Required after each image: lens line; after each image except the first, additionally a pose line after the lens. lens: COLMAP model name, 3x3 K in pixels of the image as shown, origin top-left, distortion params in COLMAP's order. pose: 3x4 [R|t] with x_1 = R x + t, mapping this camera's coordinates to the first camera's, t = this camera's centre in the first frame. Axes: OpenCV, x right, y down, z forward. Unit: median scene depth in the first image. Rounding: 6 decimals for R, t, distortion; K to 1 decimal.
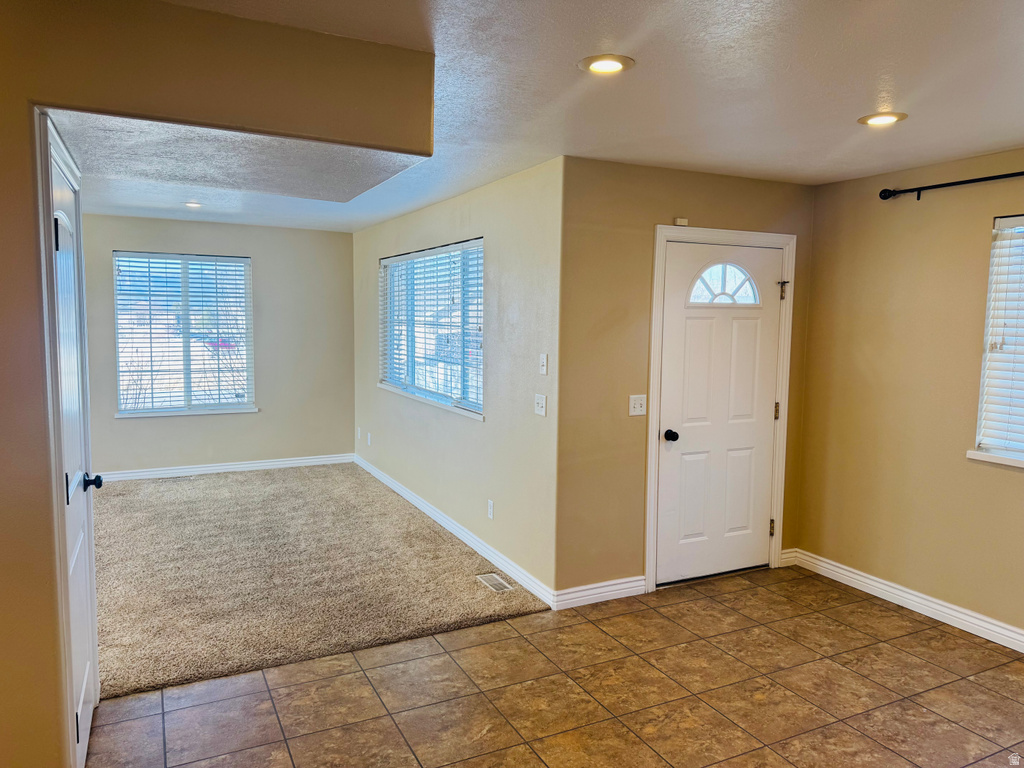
lens RADIAL K [[712.4, 0, 517.3], [0, 712.4, 378.3], [0, 0, 1]] dist [0.082453, -0.068311]
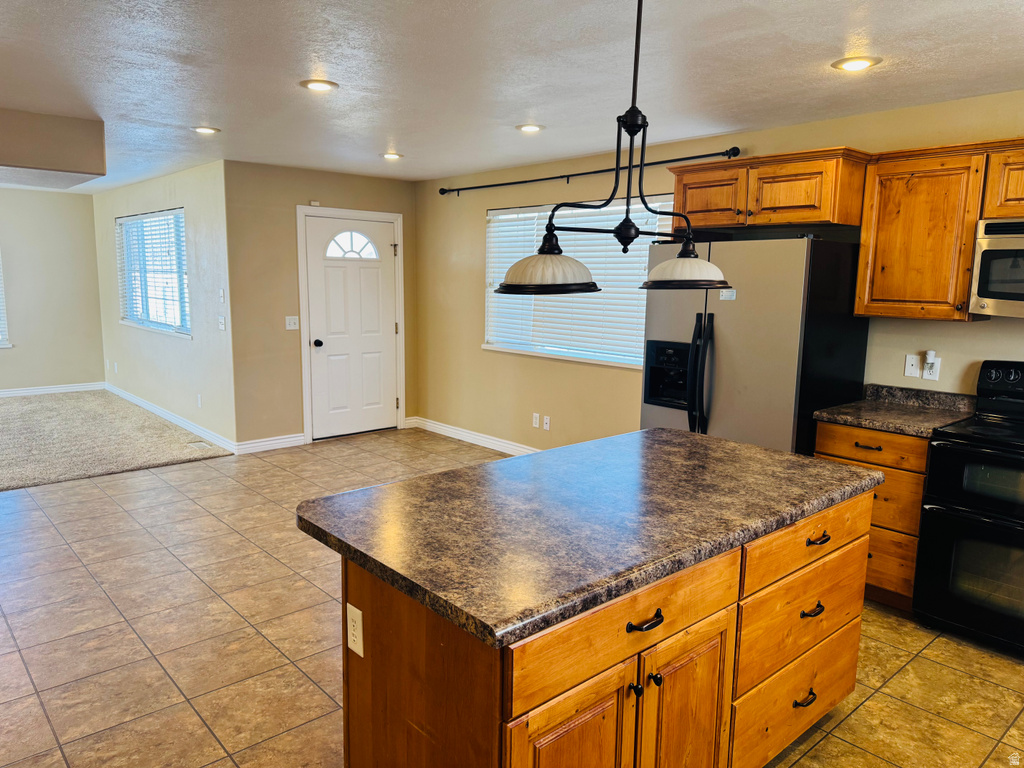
lens RADIAL K [[715.5, 0, 507.3], [0, 715.5, 383.9], [0, 0, 1]] dist [0.140062, -0.215950]
pose [[0.969282, -0.037869, 0.243020, 0.224069], [0.020912, 0.997187, 0.071980, 0.062655], [-0.245062, -0.064687, 0.967347, -0.612099]]
